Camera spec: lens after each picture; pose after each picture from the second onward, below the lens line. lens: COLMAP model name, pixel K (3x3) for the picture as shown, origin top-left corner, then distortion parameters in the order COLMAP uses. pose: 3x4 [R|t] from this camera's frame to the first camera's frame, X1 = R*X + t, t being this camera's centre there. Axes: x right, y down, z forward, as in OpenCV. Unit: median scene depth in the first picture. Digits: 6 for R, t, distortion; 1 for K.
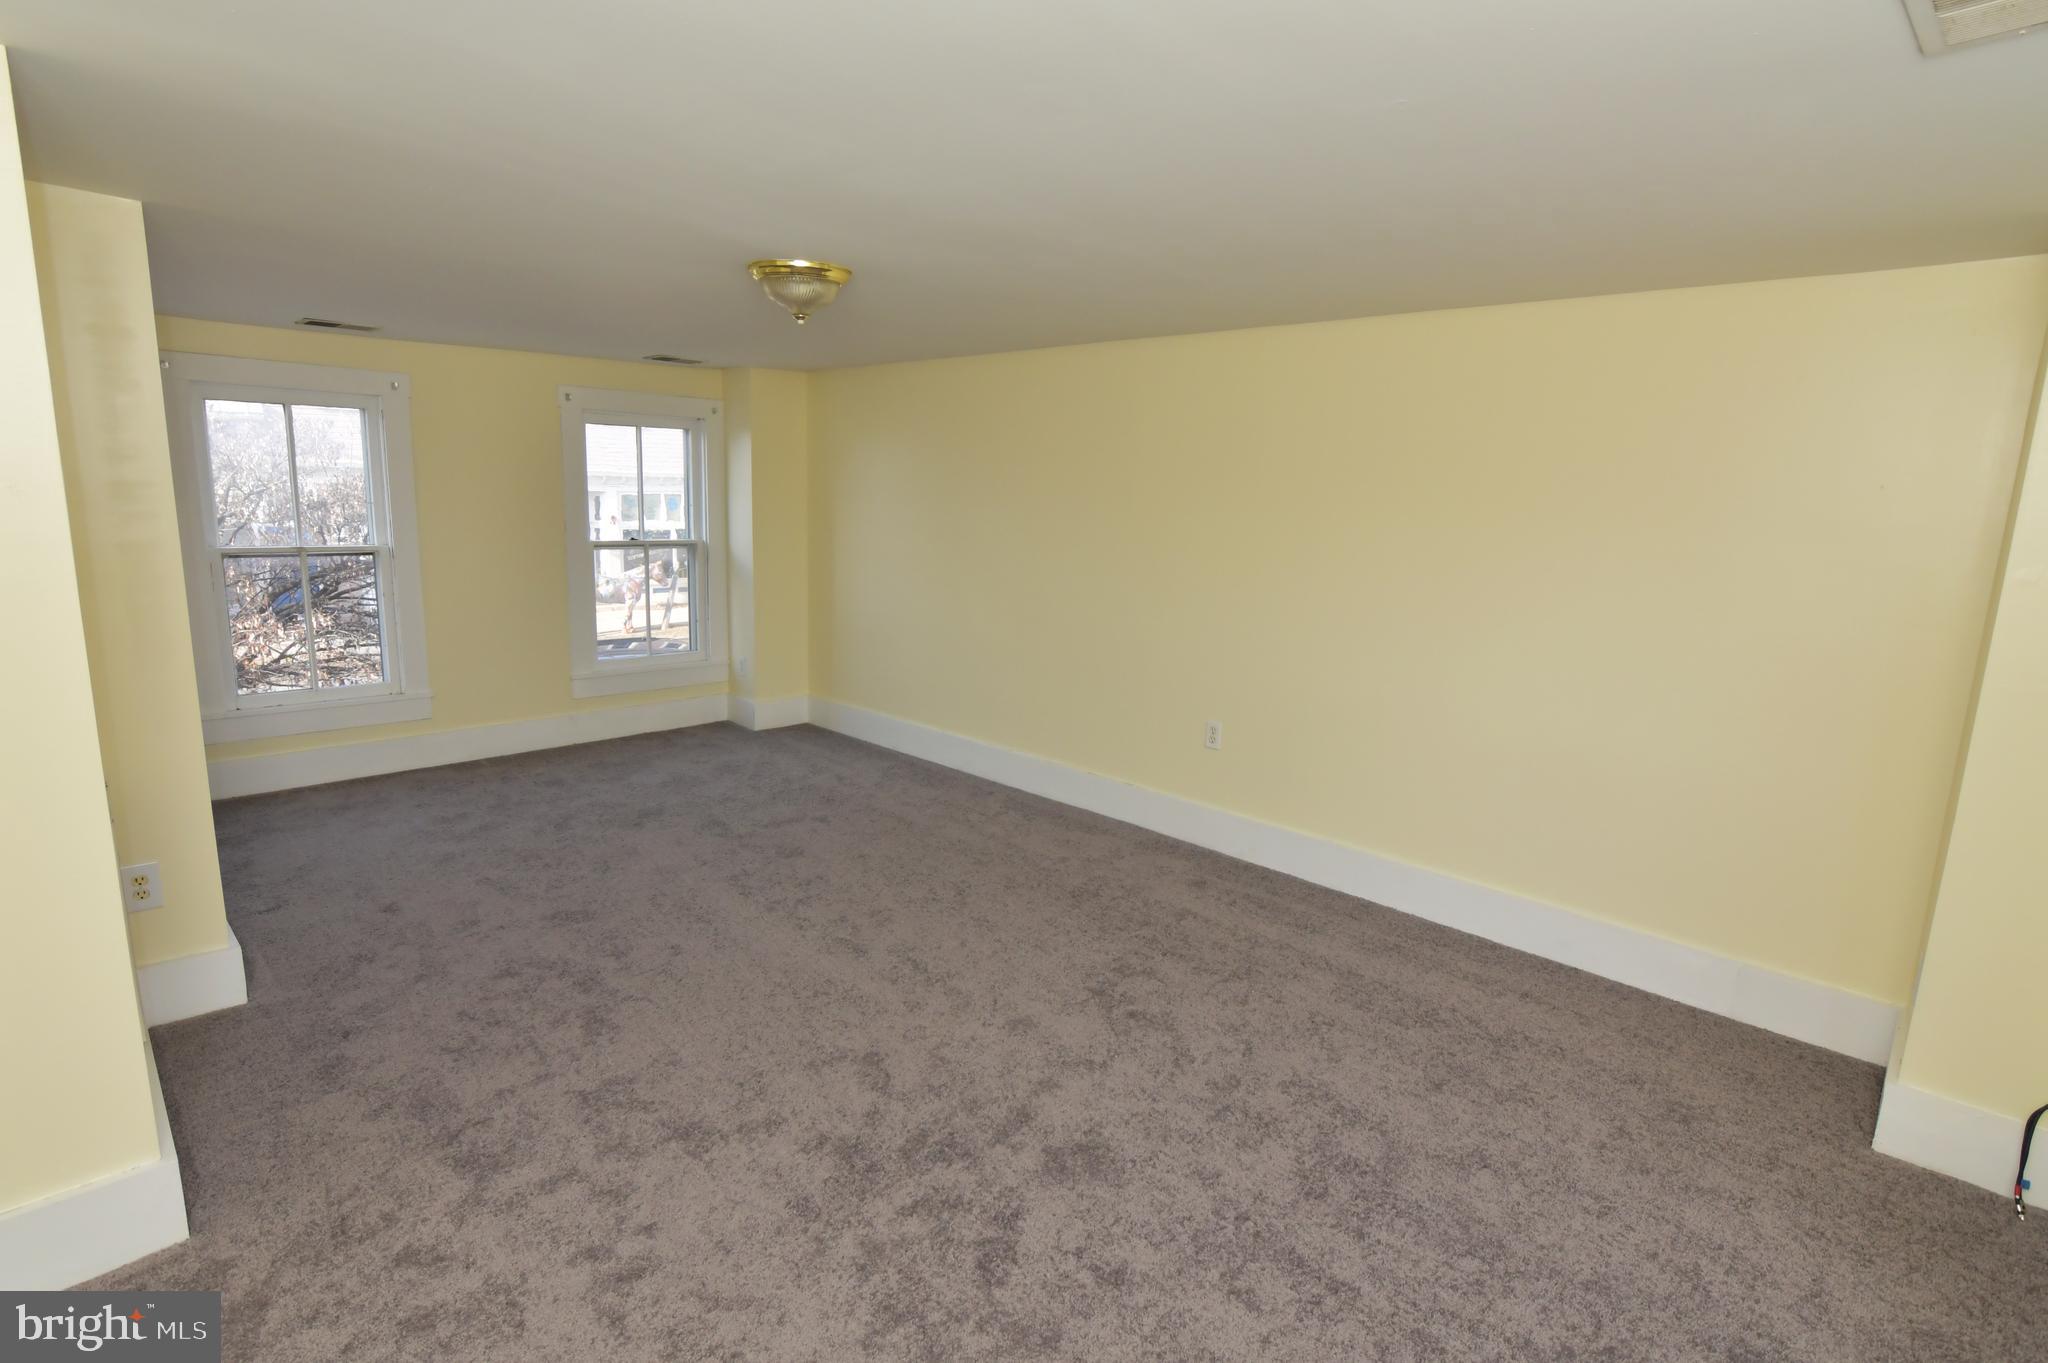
lens RADIAL K [[996.0, 0, 1022.6], [0, 996.0, 676.4], [0, 0, 1]] dist [-0.026798, 0.005581]
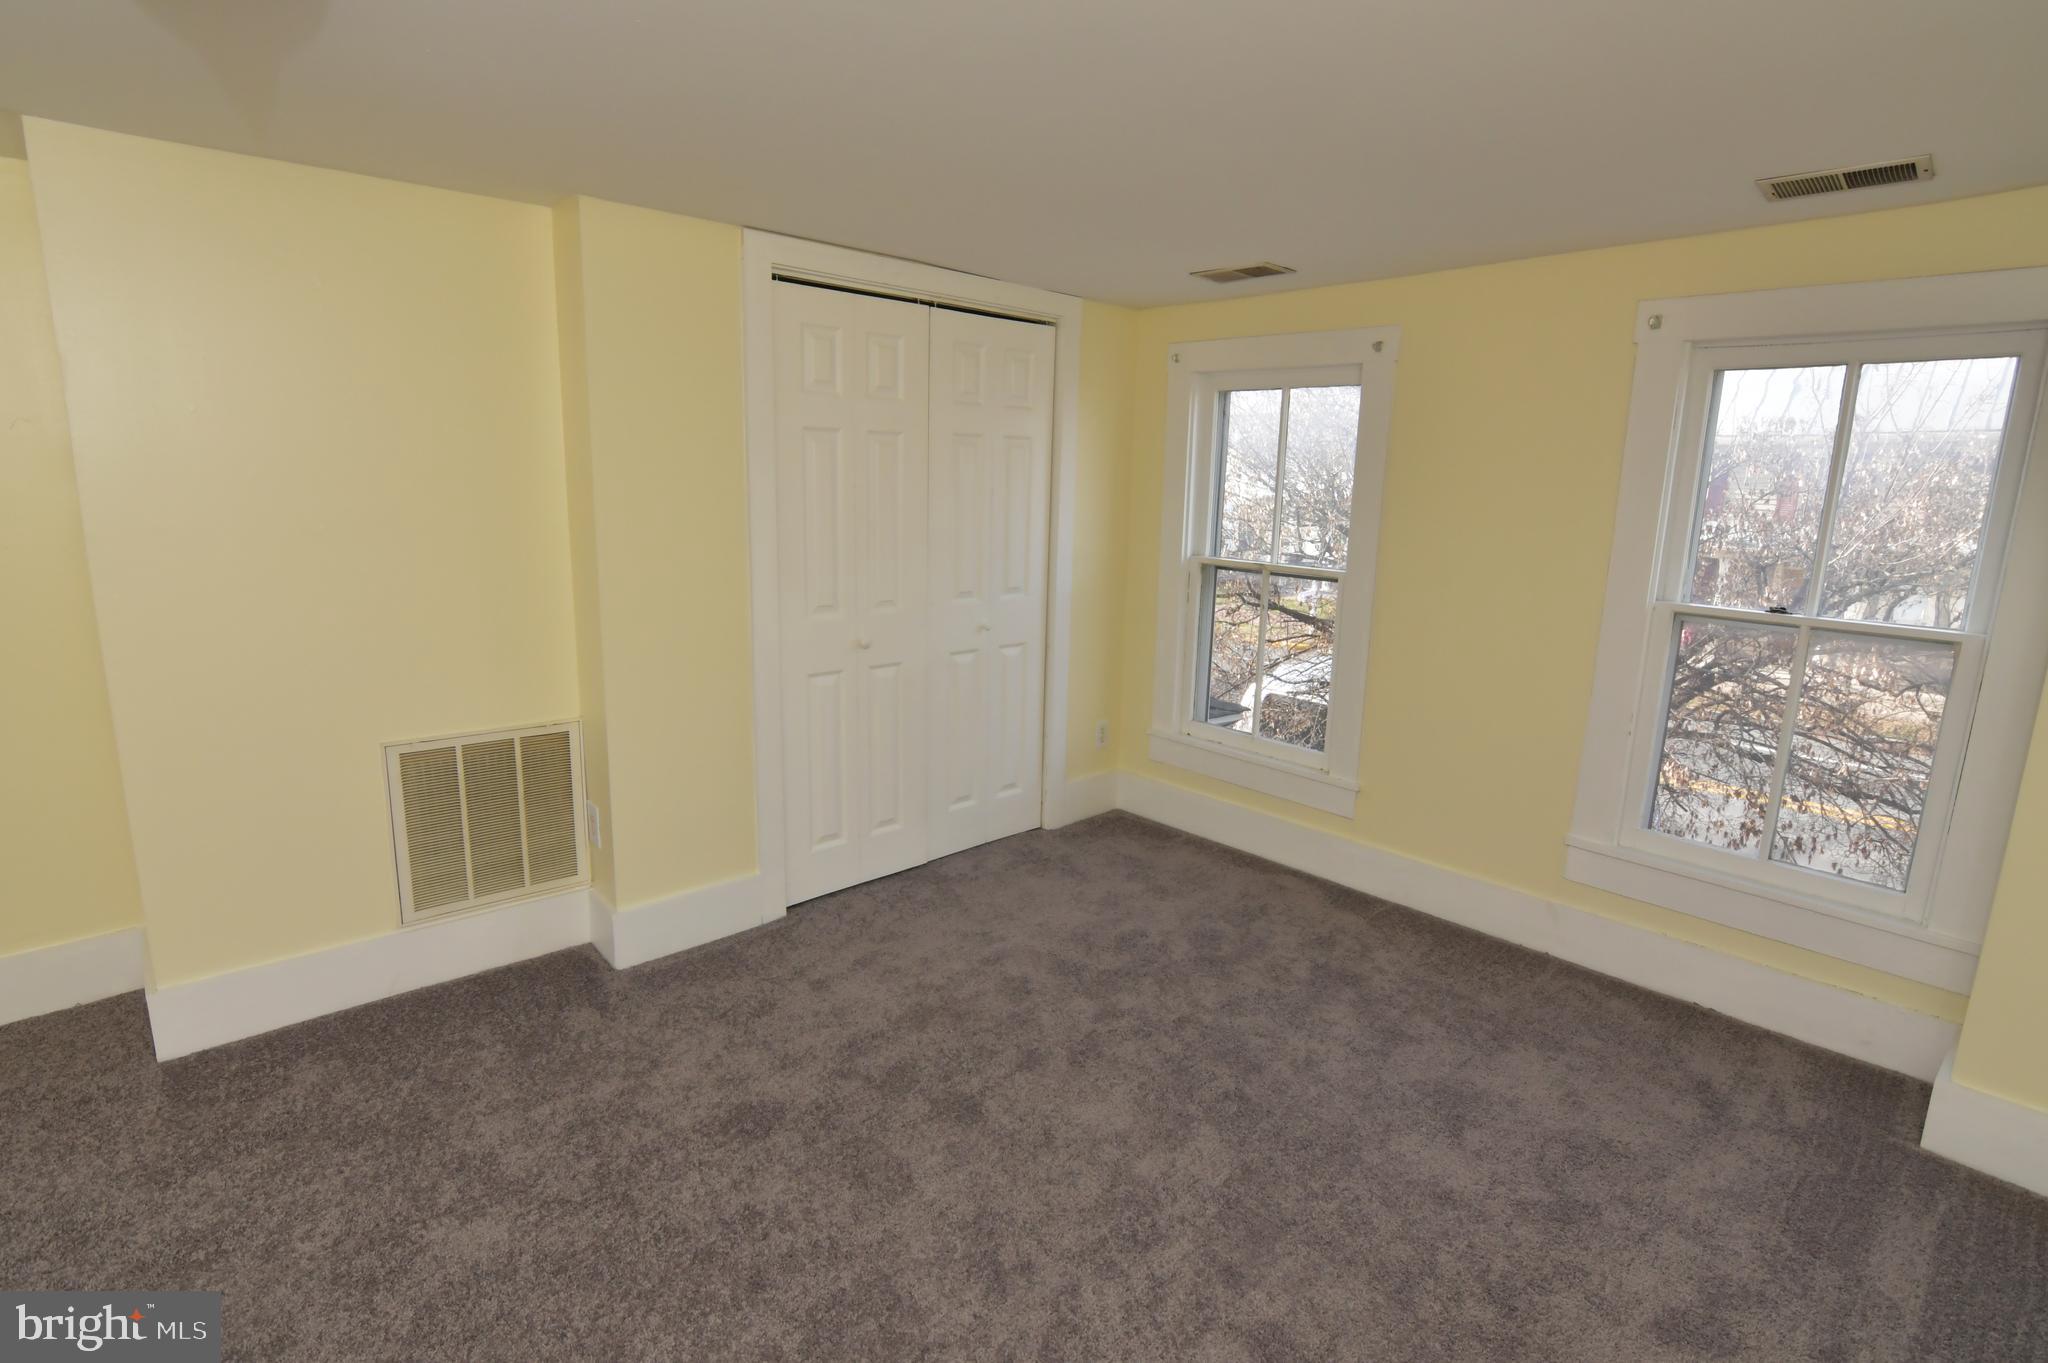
lens RADIAL K [[996.0, 0, 1037.2], [0, 996.0, 681.2], [0, 0, 1]] dist [-0.026798, 0.005581]
pose [[-0.030057, 0.175262, -0.984063, 0.113378], [-0.212053, 0.960980, 0.177628, -0.165990], [0.976796, 0.214013, 0.008281, 0.955364]]
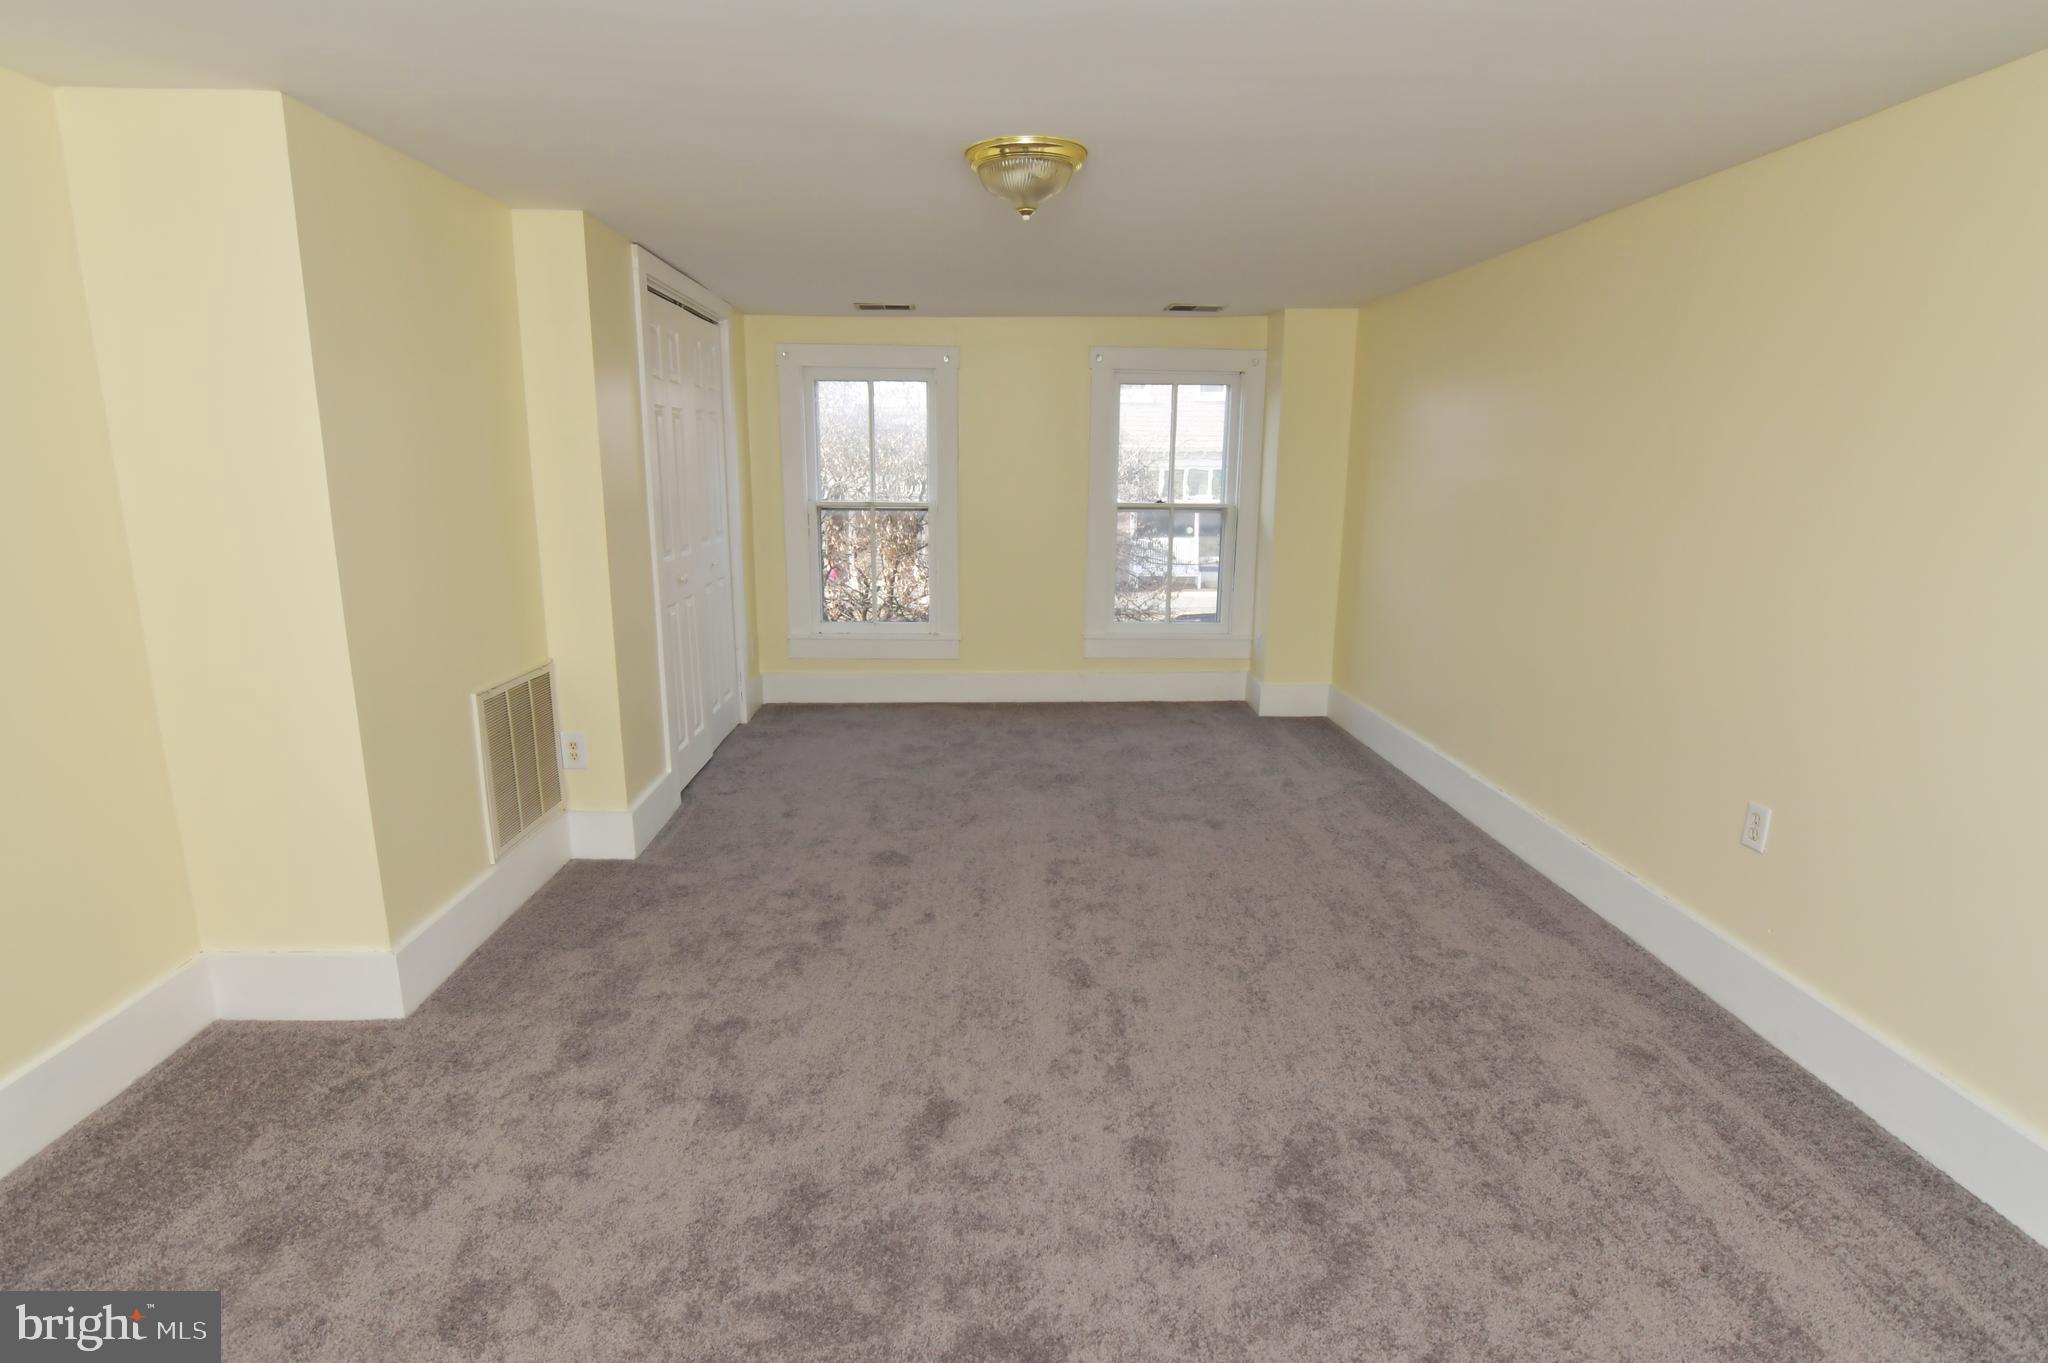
lens RADIAL K [[996.0, 0, 1026.2], [0, 996.0, 674.7], [0, 0, 1]] dist [-0.026798, 0.005581]
pose [[0.733433, 0.121239, -0.668863, 0.266470], [-0.111061, 0.992117, 0.058050, -0.017918], [0.670628, 0.031709, 0.741116, 0.279271]]
